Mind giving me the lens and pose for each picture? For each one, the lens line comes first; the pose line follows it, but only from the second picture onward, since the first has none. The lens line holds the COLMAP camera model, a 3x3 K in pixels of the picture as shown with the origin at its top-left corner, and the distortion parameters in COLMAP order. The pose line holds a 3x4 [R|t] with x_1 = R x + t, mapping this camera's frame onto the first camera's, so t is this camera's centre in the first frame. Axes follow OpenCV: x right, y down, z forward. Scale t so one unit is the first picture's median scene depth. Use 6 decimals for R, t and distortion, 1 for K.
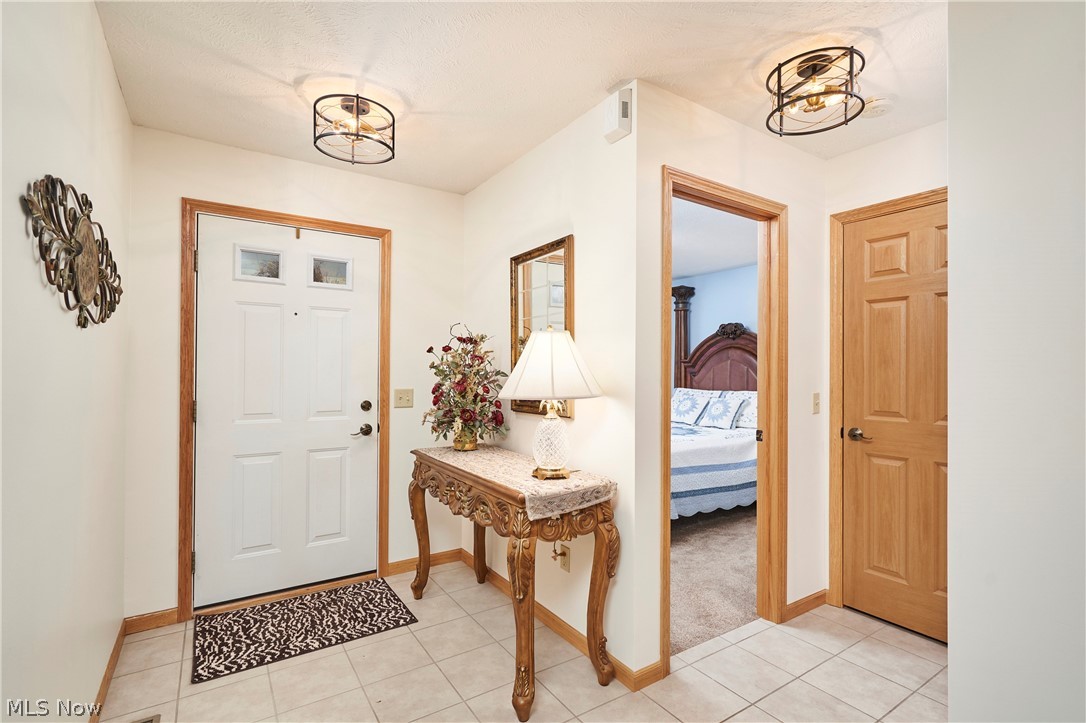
lens RADIAL K [[507.1, 0, 546.6], [0, 507.1, 366.2], [0, 0, 1]] dist [0.001108, 0.000232]
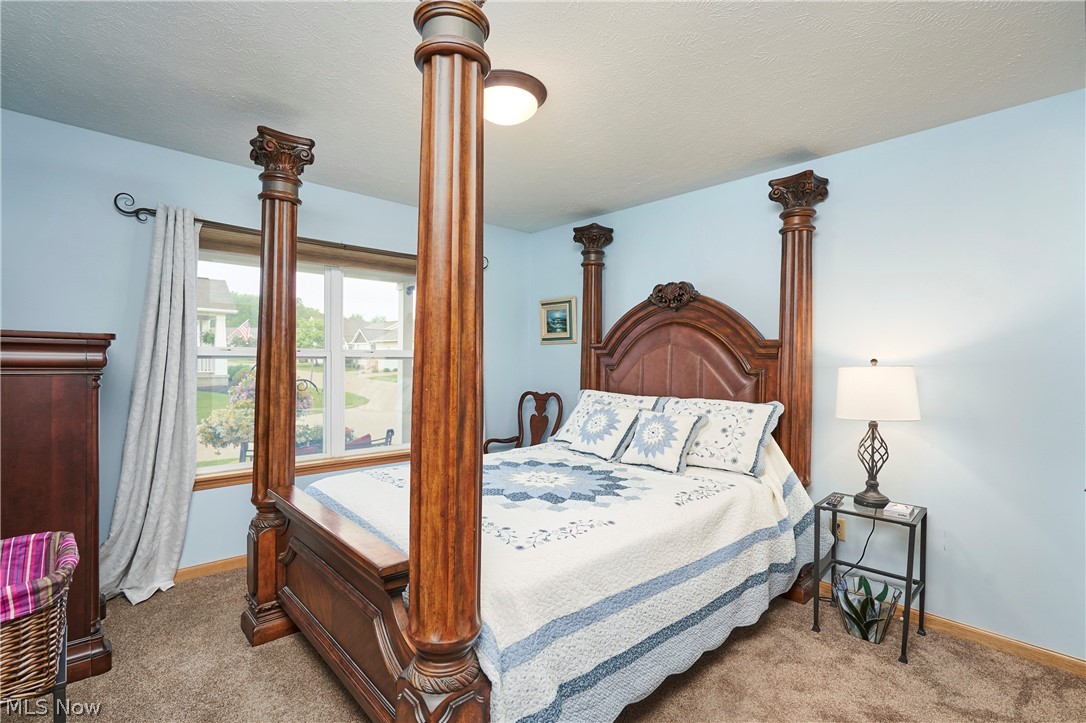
lens RADIAL K [[507.1, 0, 546.6], [0, 507.1, 366.2], [0, 0, 1]] dist [0.001108, 0.000232]
pose [[0.985767, 0.000831, 0.168113, 0.117693], [-0.005616, 0.999592, 0.027992, -0.002774], [-0.168021, -0.028538, 0.985370, 0.435619]]
